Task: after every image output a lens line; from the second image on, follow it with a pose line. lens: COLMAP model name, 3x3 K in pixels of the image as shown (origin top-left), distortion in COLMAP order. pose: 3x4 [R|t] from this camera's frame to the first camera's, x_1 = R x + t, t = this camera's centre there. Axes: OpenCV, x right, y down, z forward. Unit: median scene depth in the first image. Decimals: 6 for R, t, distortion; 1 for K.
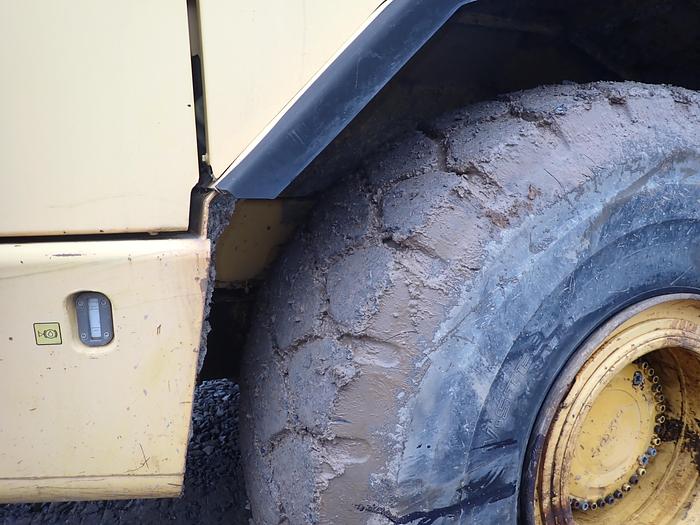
lens RADIAL K [[520.0, 0, 350.9], [0, 520.0, 265.2], [0, 0, 1]] dist [0.000608, 0.006390]
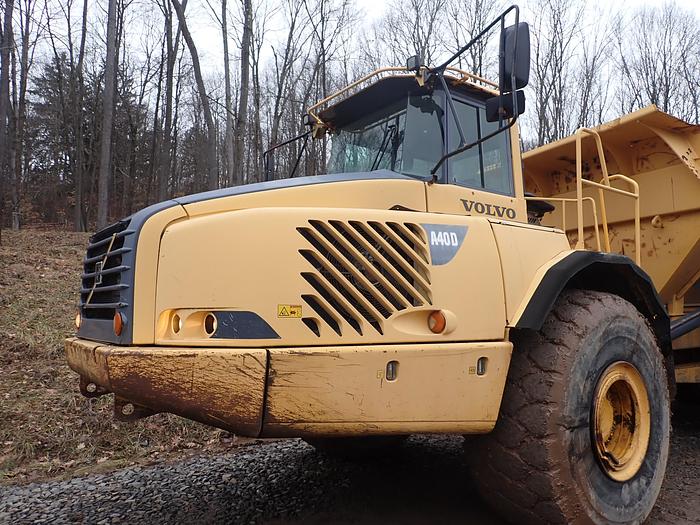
lens RADIAL K [[520.0, 0, 350.9], [0, 520.0, 265.2], [0, 0, 1]] dist [0.000608, 0.006390]
pose [[0.968494, 0.037425, 0.246207, -2.004088], [0.020326, 0.973465, -0.227930, 0.203022], [-0.248204, 0.225753, 0.942035, -1.915248]]
